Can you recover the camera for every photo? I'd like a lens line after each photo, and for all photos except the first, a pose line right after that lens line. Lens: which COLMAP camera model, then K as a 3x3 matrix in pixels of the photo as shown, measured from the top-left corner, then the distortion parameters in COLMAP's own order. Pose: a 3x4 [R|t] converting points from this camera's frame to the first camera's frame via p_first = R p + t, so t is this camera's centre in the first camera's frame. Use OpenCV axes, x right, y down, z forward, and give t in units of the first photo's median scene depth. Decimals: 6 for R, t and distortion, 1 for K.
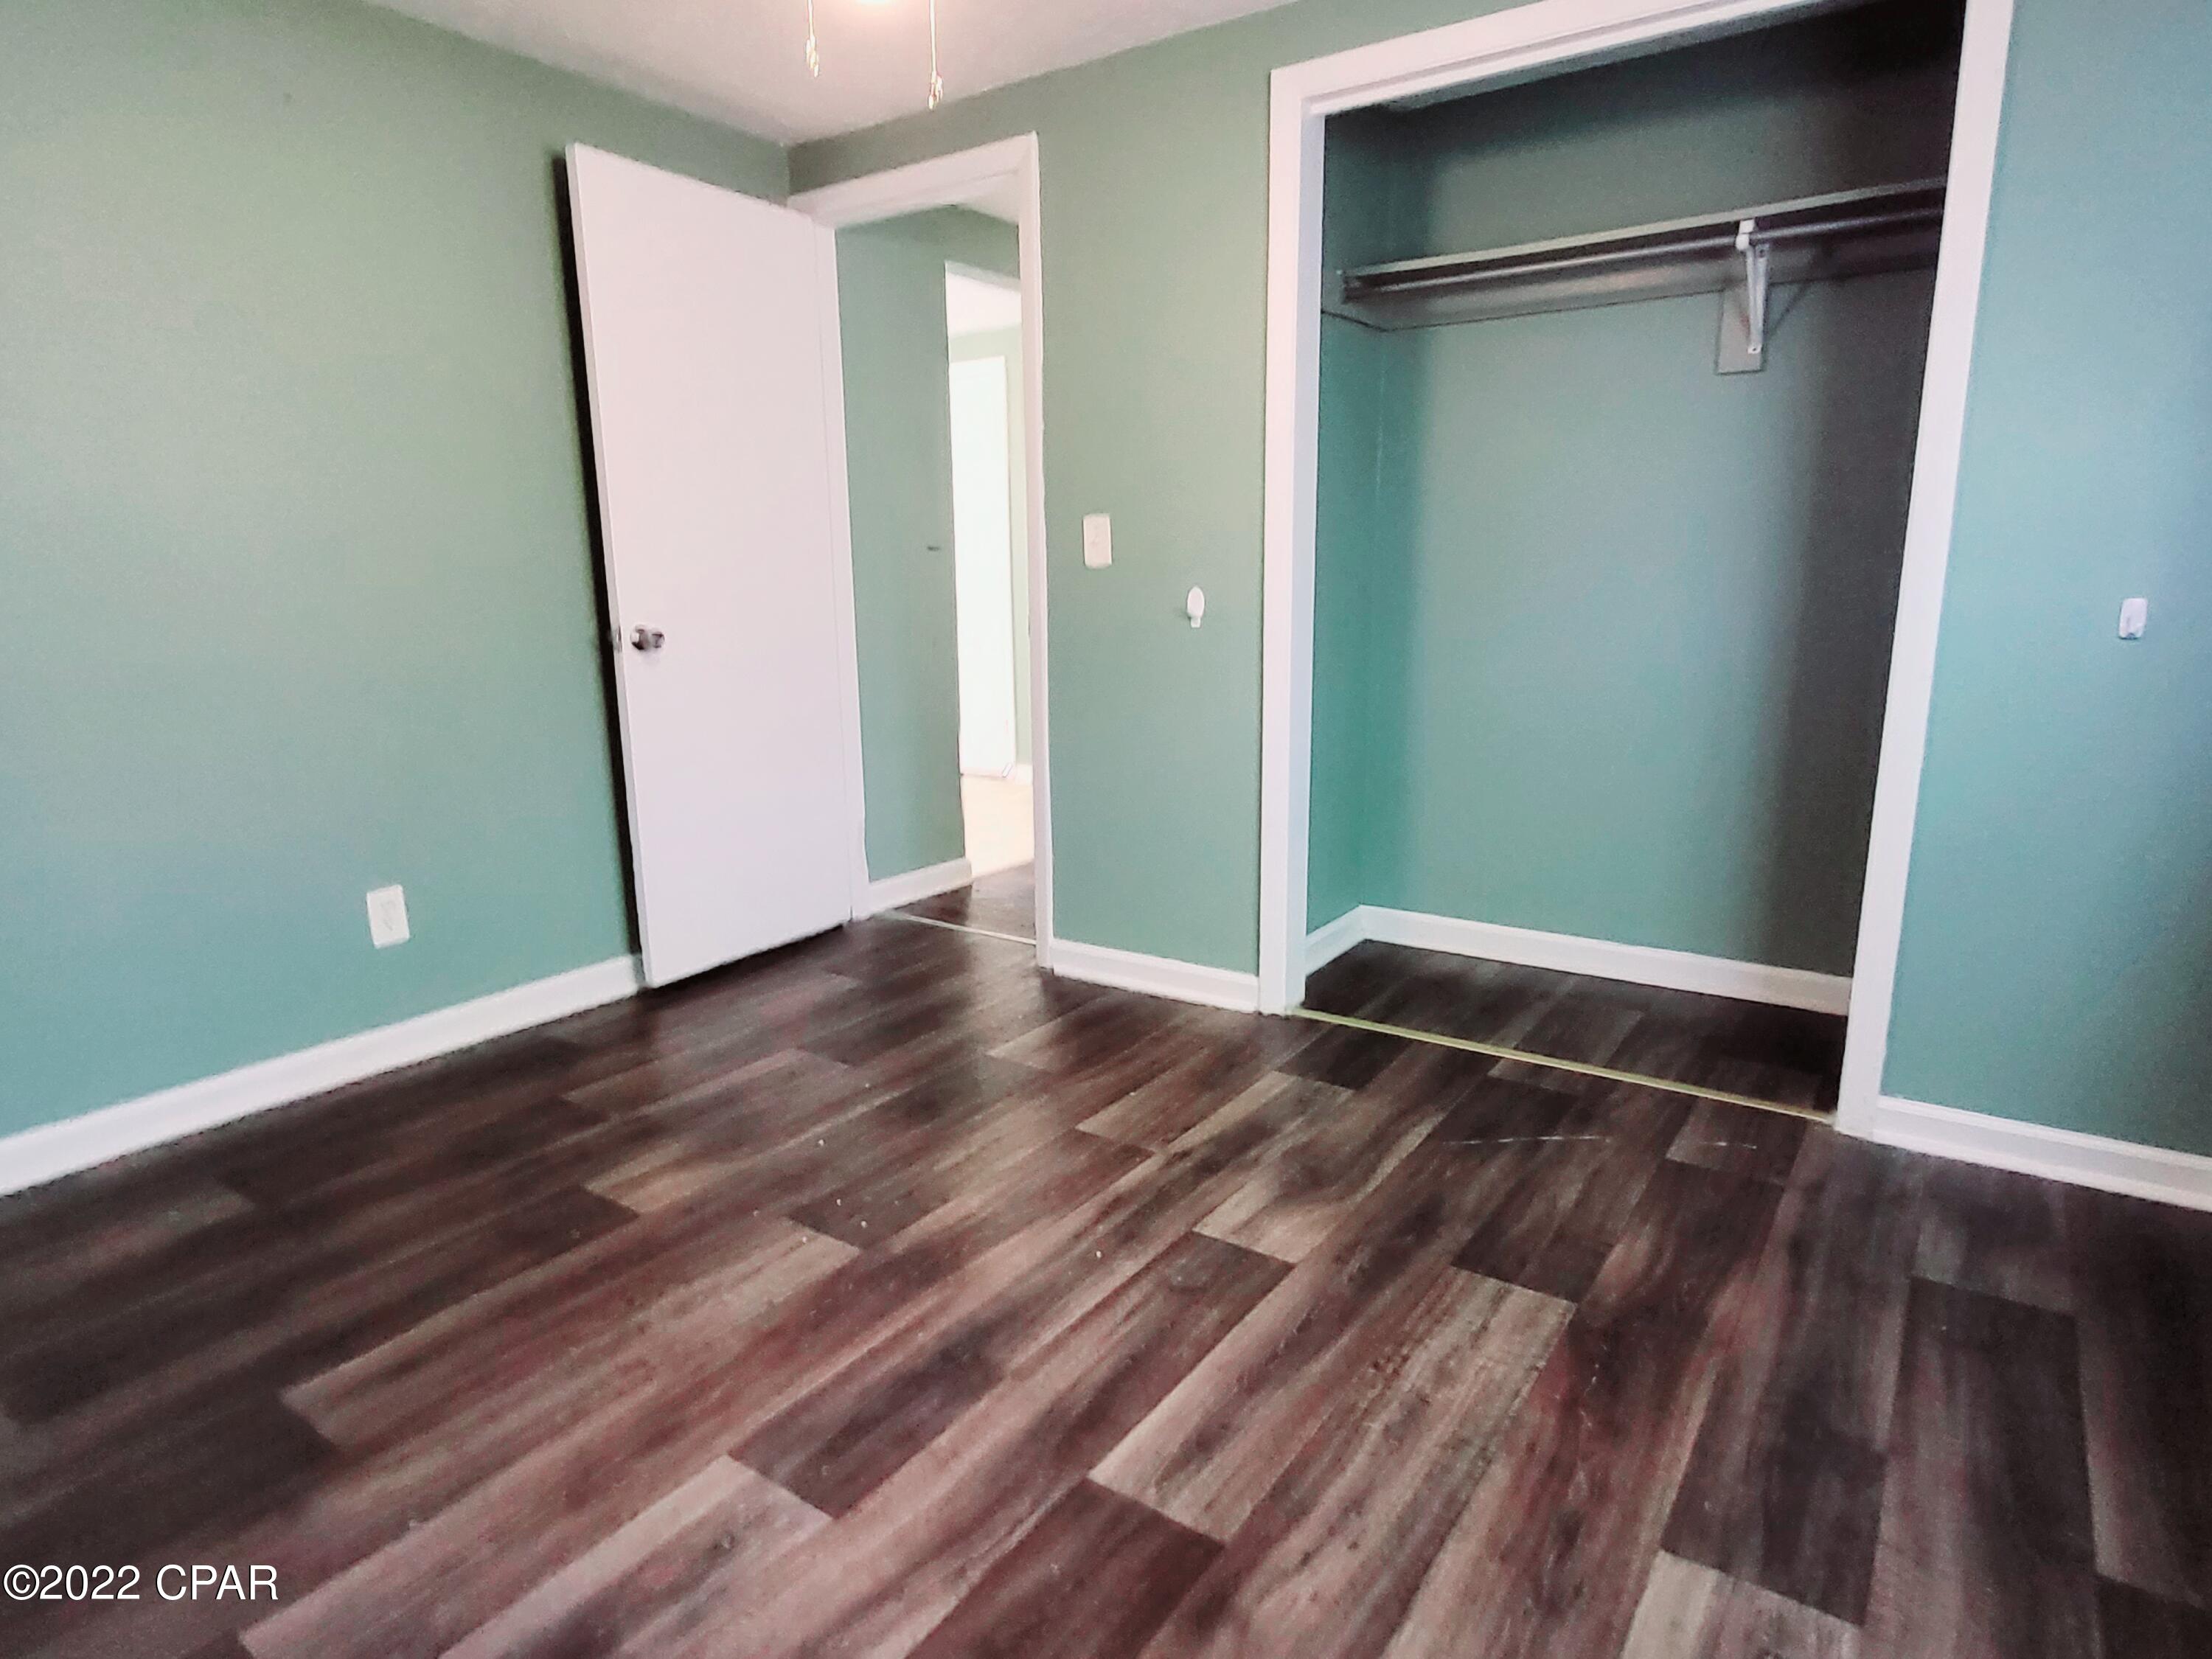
lens RADIAL K [[1221.1, 0, 1112.8], [0, 1221.1, 824.4], [0, 0, 1]] dist [0.001352, 0.000950]
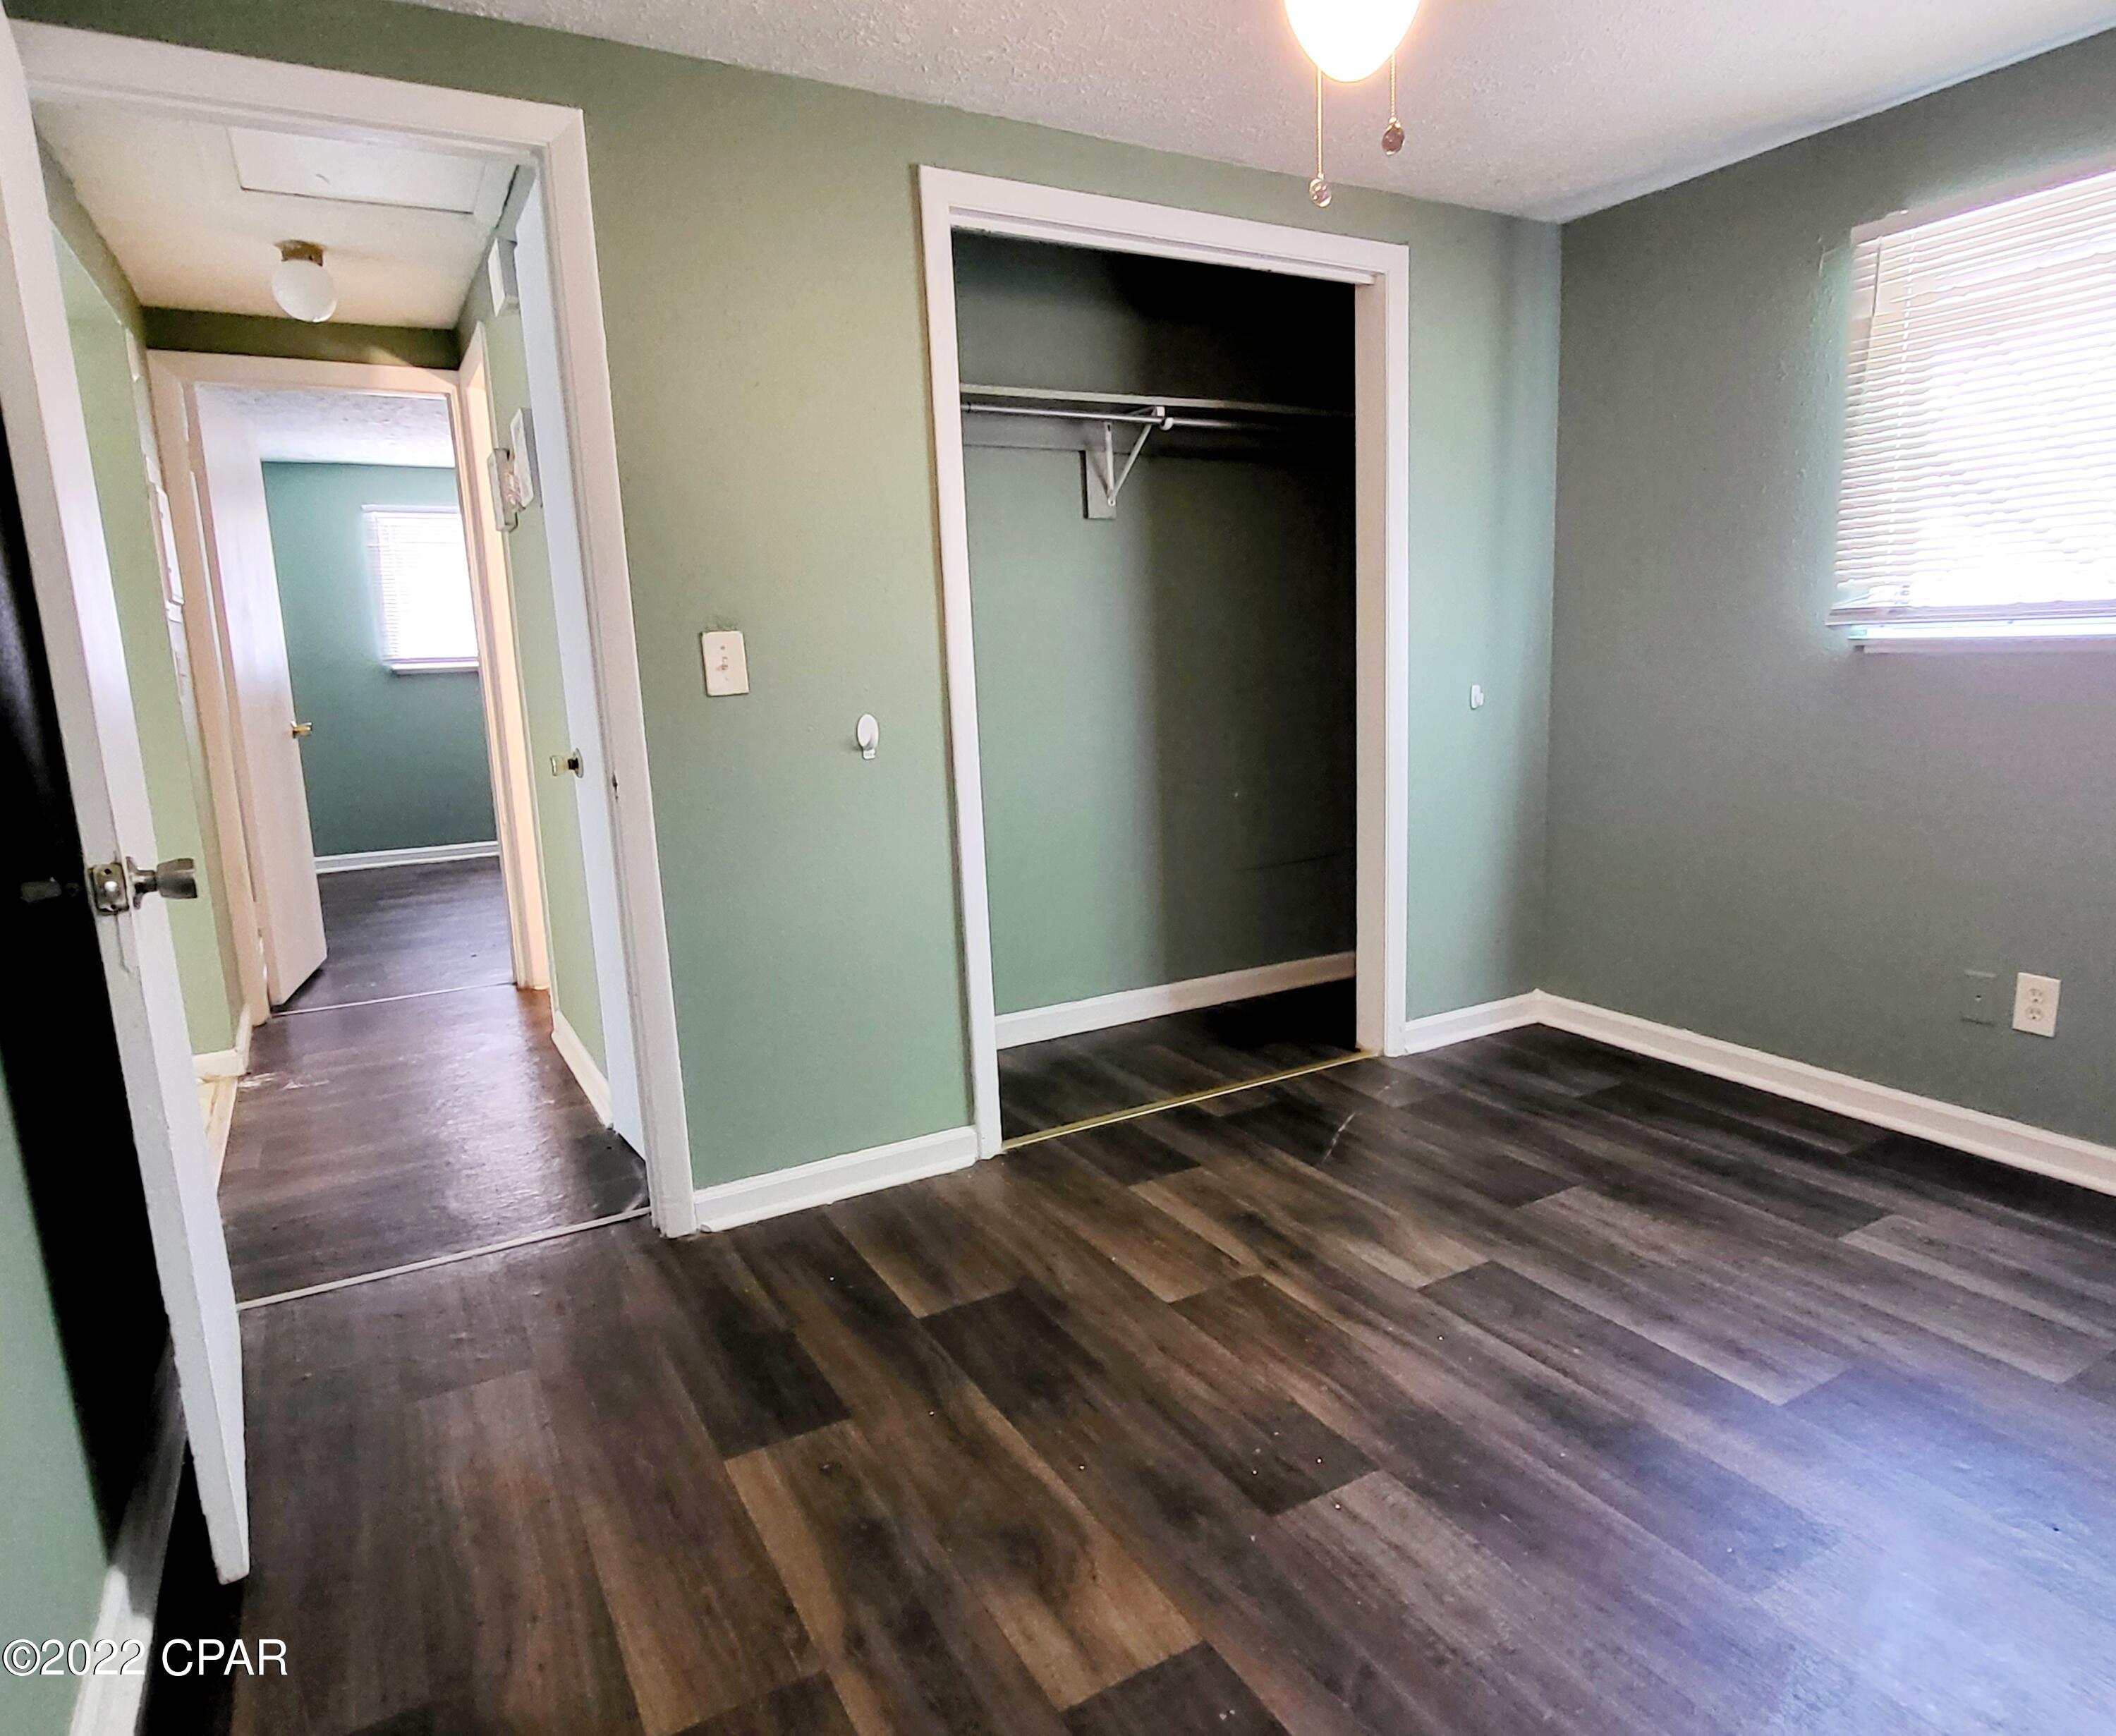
lens RADIAL K [[1297.3, 0, 1065.0], [0, 1297.3, 874.9], [0, 0, 1]] dist [-0.002318, 0.000128]
pose [[0.436349, -0.161632, 0.885141, -0.902432], [0.210807, 0.974718, 0.074068, -0.154270], [-0.874734, 0.154275, 0.459390, 0.603600]]
